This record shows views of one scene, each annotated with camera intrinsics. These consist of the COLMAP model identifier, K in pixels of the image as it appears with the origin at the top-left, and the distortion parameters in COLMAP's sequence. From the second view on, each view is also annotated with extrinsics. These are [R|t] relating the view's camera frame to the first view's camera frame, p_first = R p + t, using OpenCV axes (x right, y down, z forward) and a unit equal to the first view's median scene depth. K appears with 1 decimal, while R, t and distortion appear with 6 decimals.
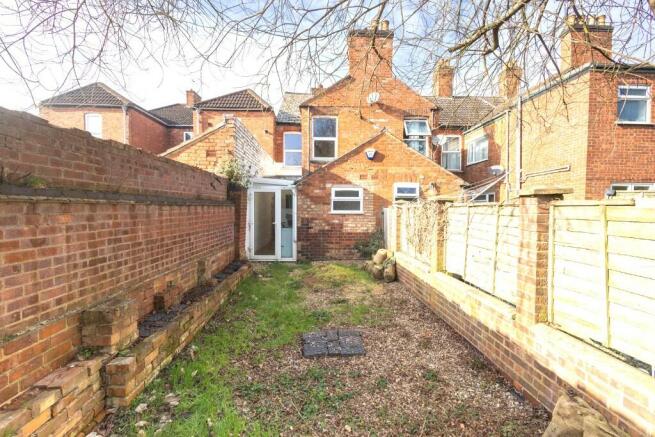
lens RADIAL K [[298.8, 0, 330.8], [0, 298.8, 210.1], [0, 0, 1]] dist [0.000674, 0.000034]
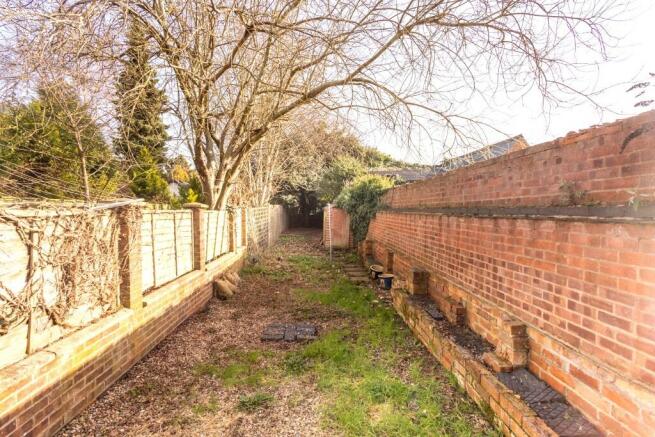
lens RADIAL K [[298.8, 0, 330.8], [0, 298.8, 210.1], [0, 0, 1]] dist [0.000674, 0.000034]
pose [[-0.999841, -0.012251, -0.012976, -0.117752], [-0.012360, 0.999889, 0.008290, -0.040942], [0.012873, 0.008449, -0.999881, 1.971575]]
